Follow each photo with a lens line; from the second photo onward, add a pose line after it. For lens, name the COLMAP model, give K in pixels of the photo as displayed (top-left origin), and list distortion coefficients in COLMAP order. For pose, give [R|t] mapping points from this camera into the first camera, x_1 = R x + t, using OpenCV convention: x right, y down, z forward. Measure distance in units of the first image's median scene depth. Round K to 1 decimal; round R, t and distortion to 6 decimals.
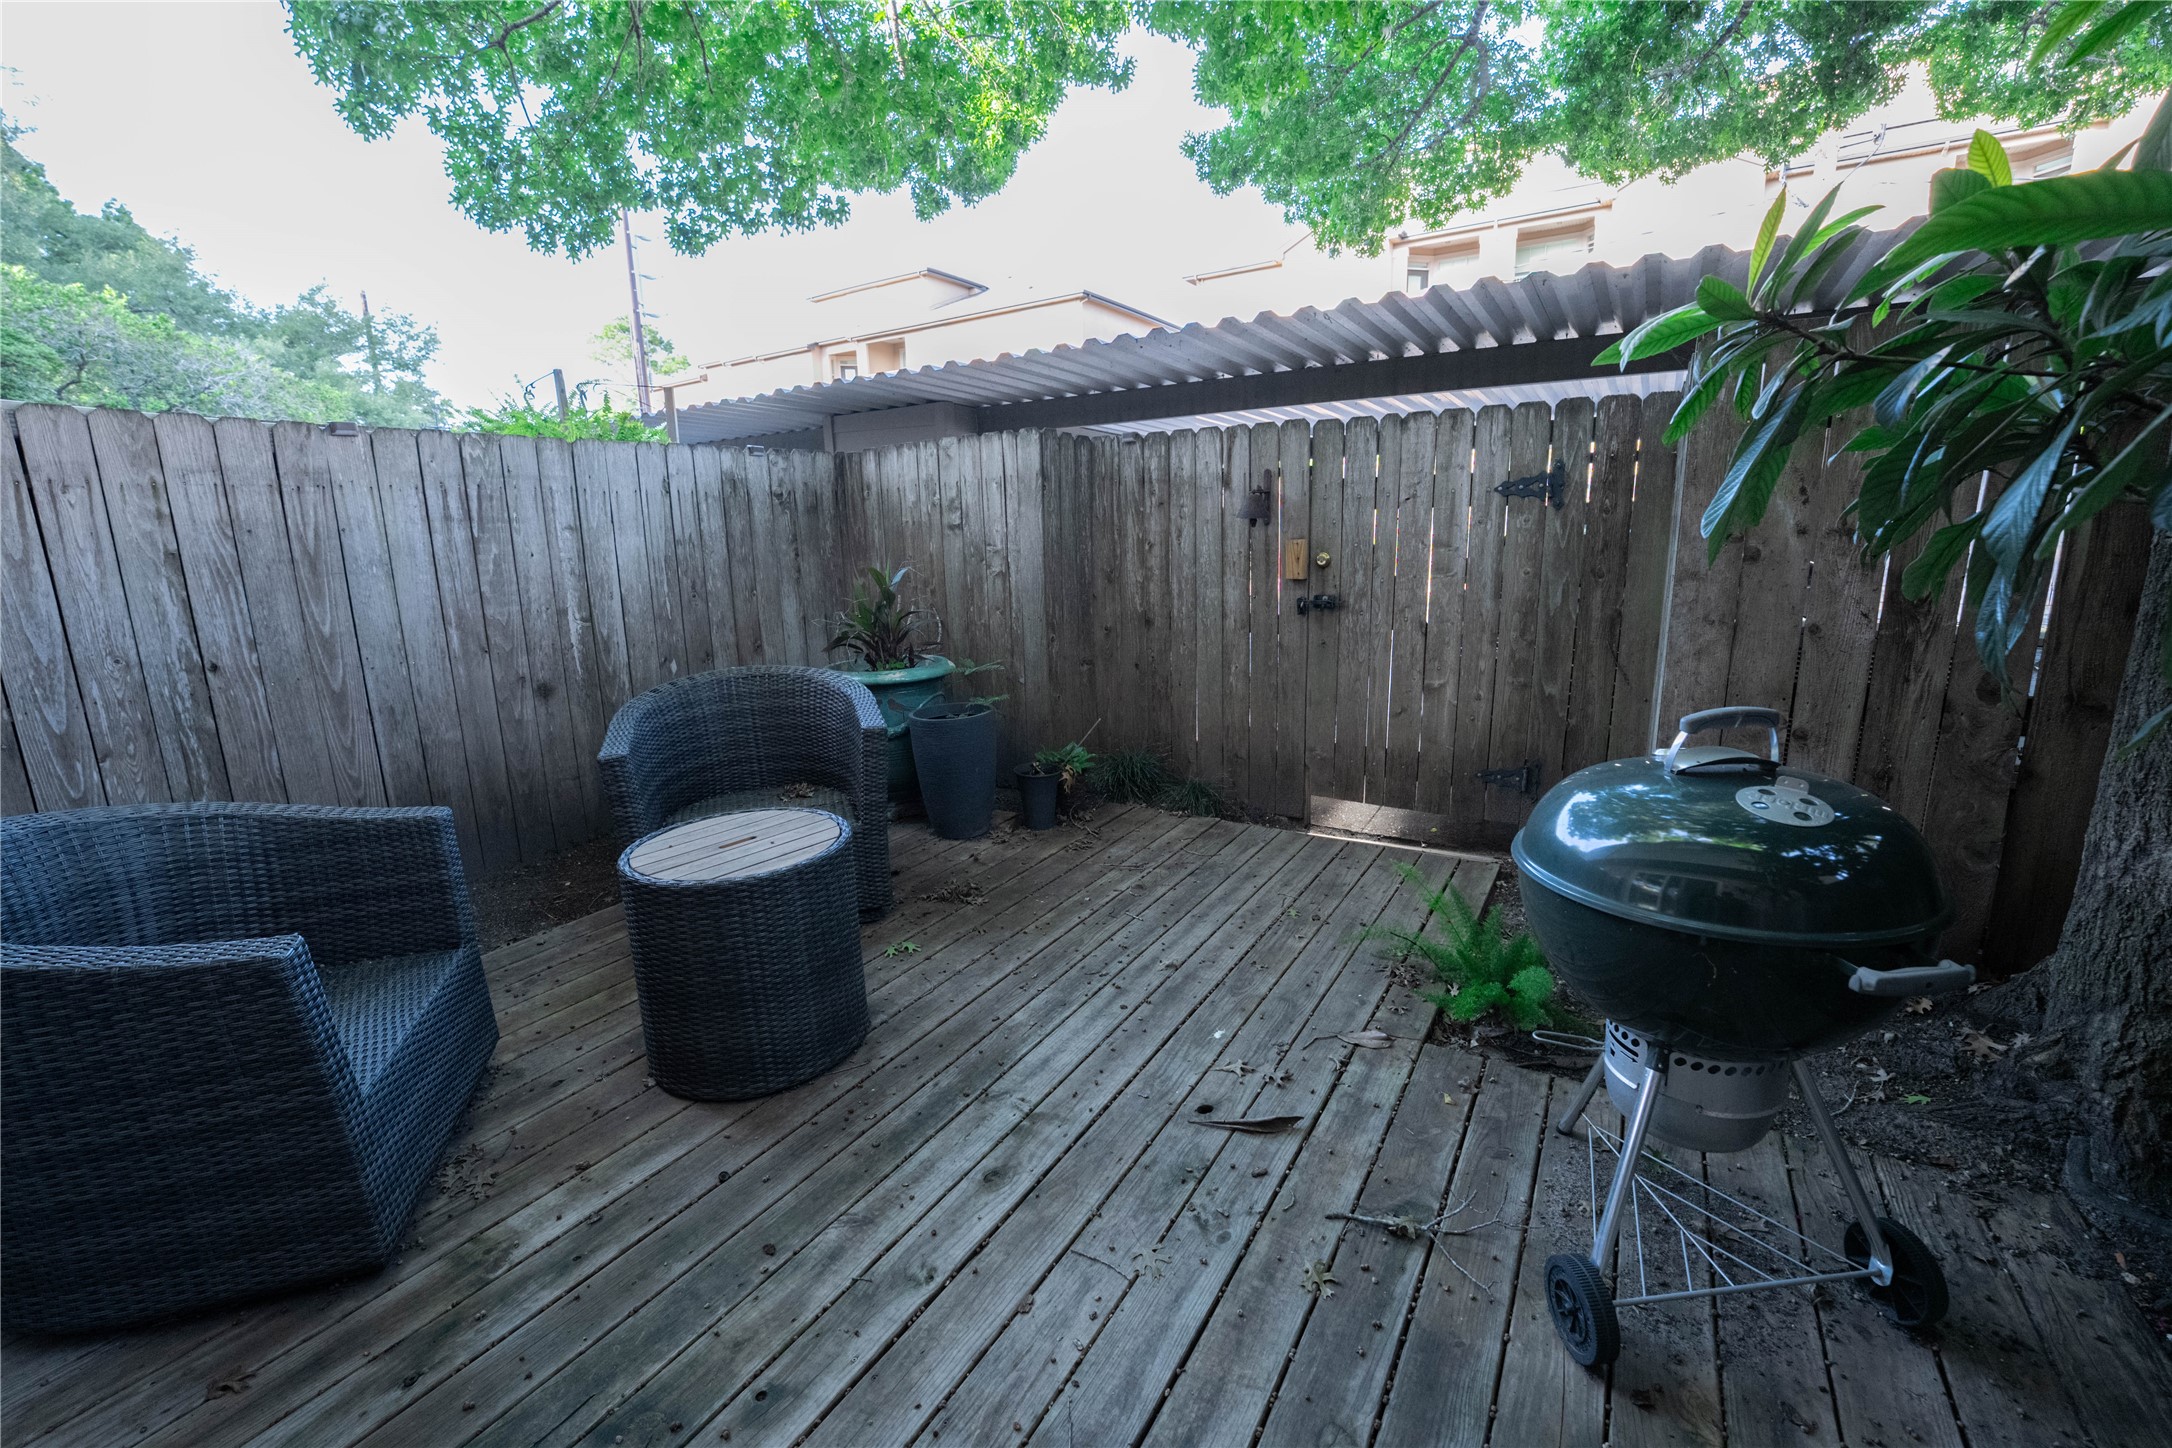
lens RADIAL K [[887.6, 0, 1095.1], [0, 887.6, 714.7], [0, 0, 1]] dist [-0.023877, 0.000162]
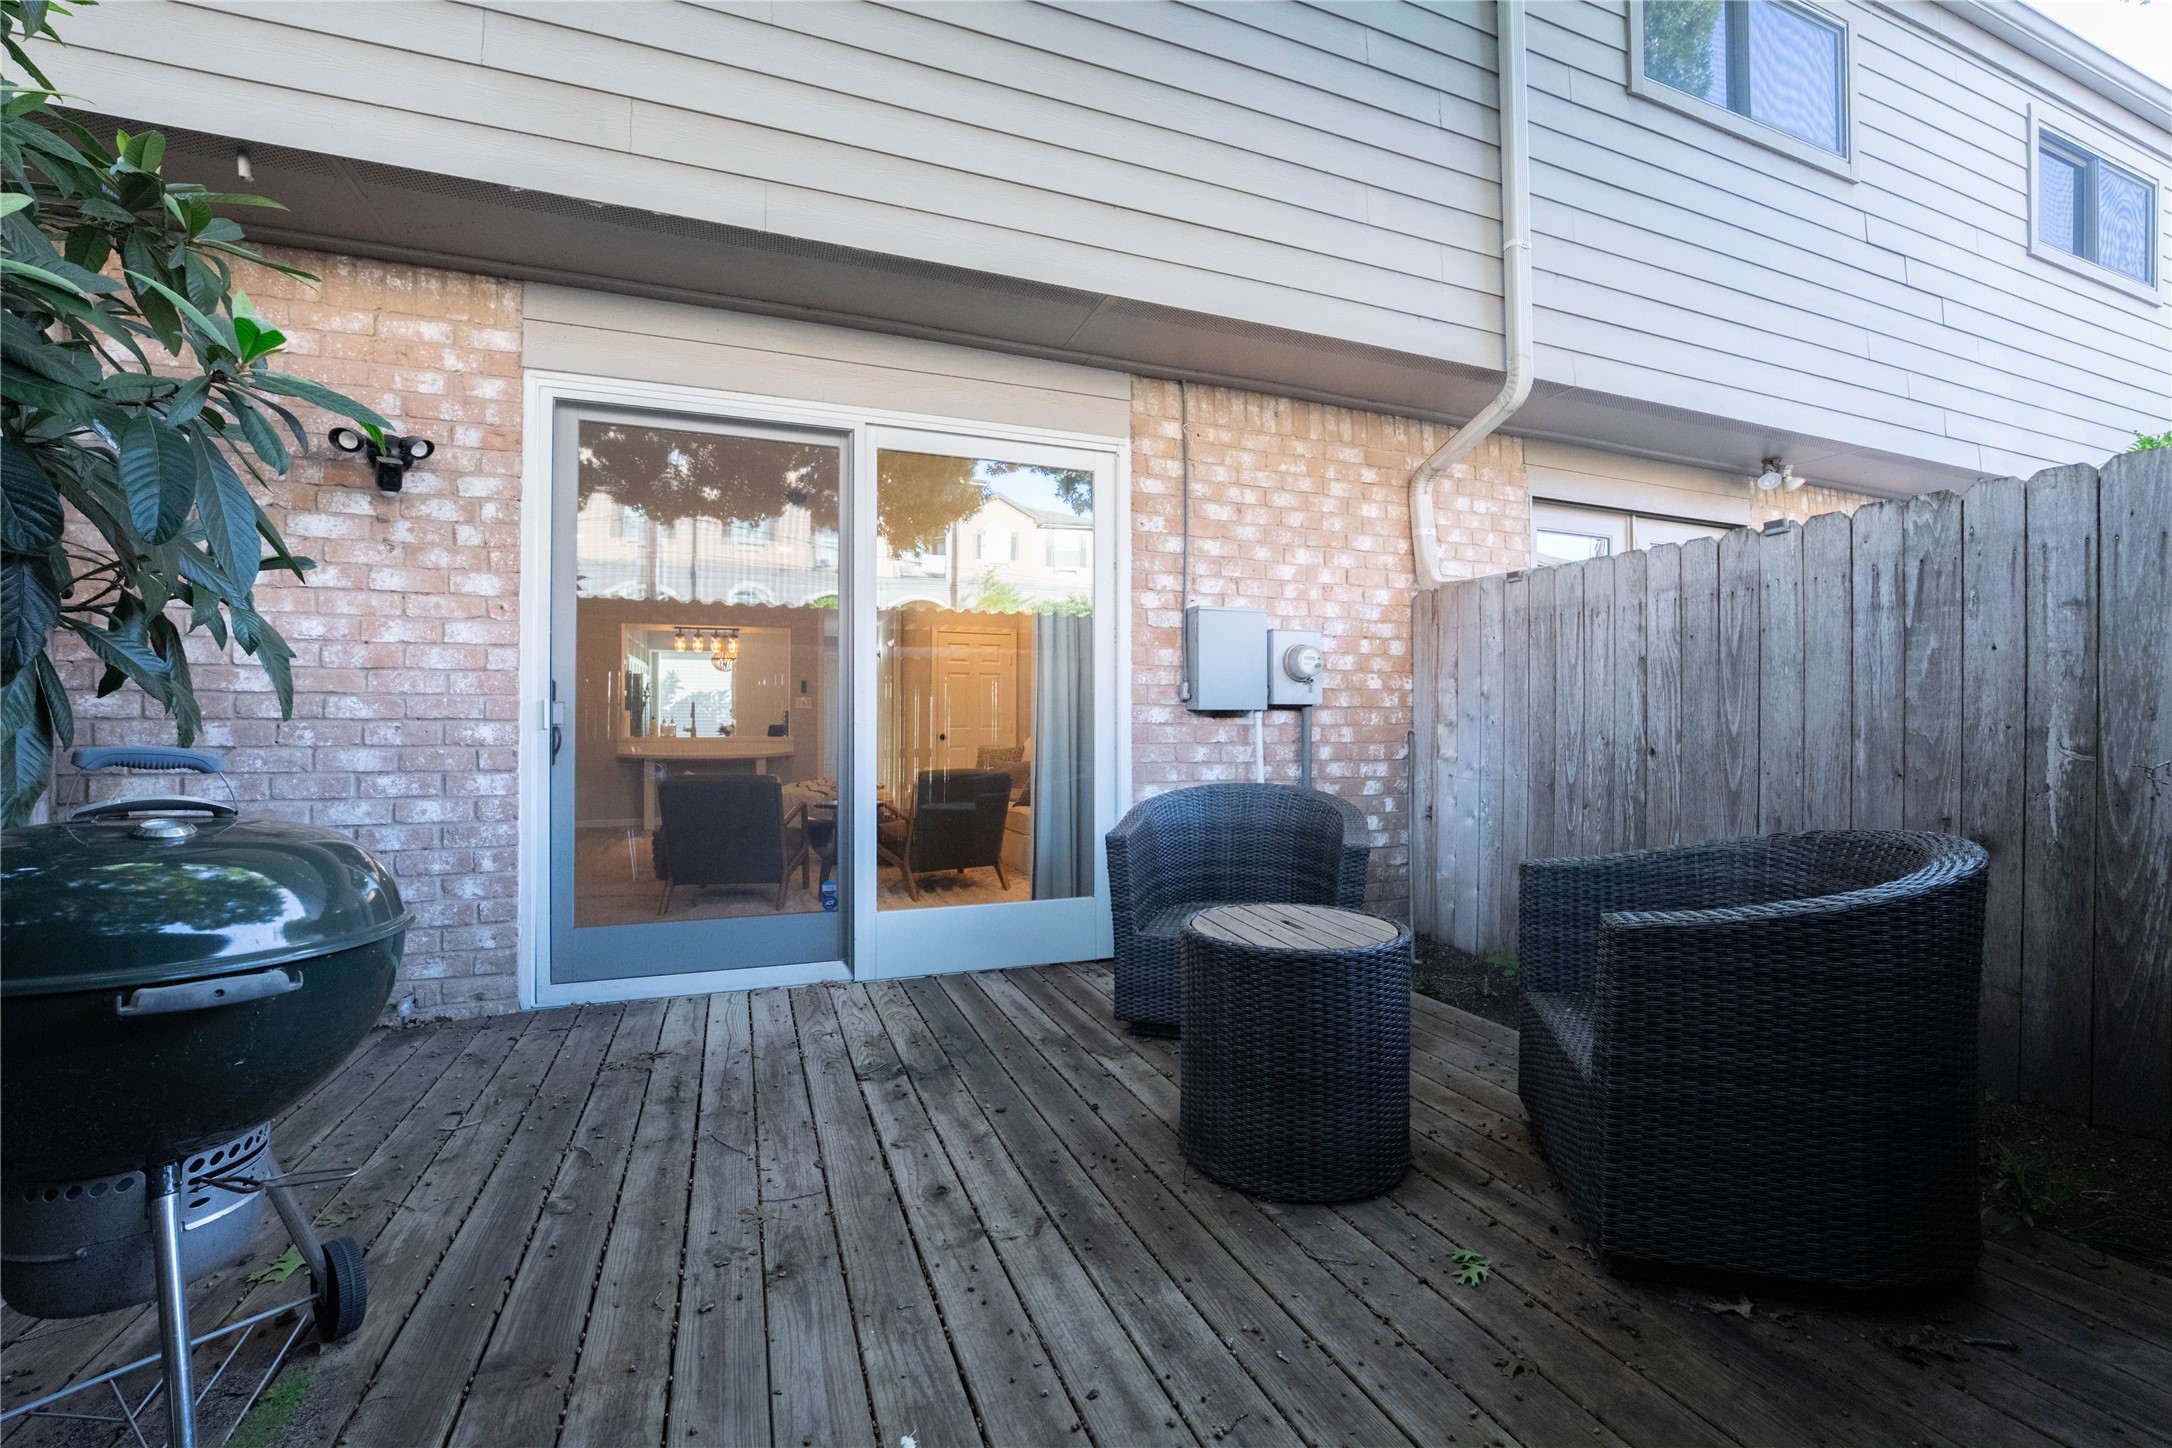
lens RADIAL K [[879.4, 0, 1086.0], [0, 879.4, 724.0], [0, 0, 1]] dist [-0.031525, -0.000156]
pose [[-0.602267, 0.019687, -0.798052, 0.404148], [-0.148849, 0.979394, 0.136493, -0.138423], [0.784295, 0.200995, -0.586927, 1.078500]]
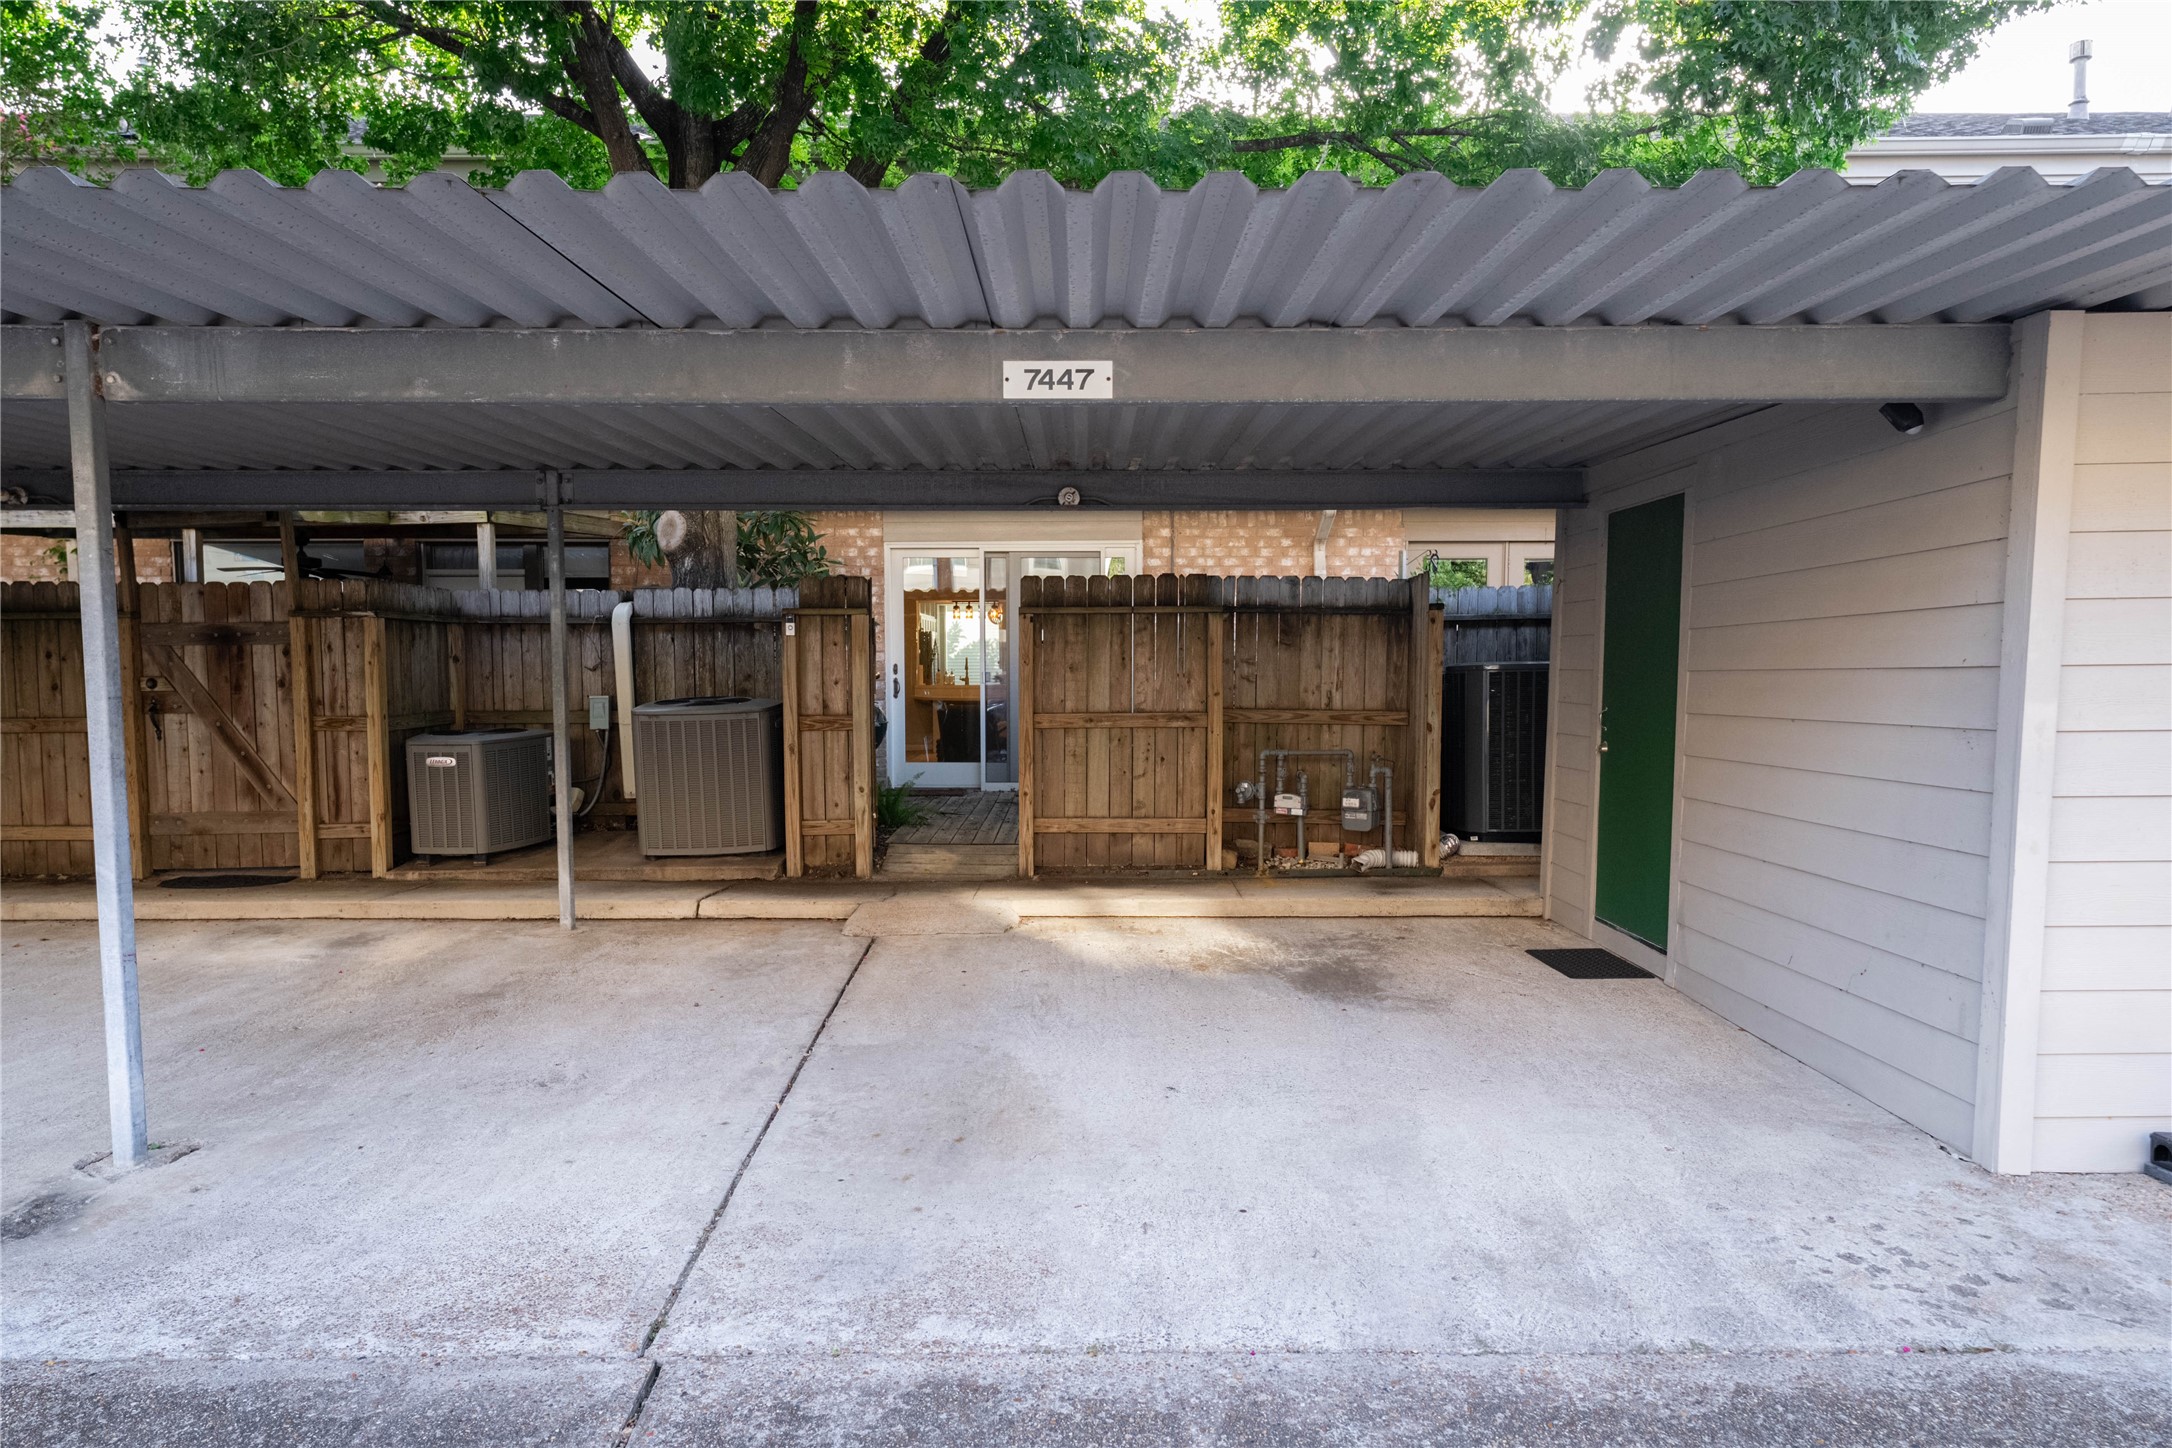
lens RADIAL K [[1397.0, 0, 1079.5], [0, 1397.0, 795.3], [0, 0, 1]] dist [0.018304, -0.001764]
pose [[-0.849942, 0.072431, -0.521874, 1.318665], [-0.086265, 0.958008, 0.273457, -0.580643], [0.519766, 0.277442, -0.808003, 2.947647]]
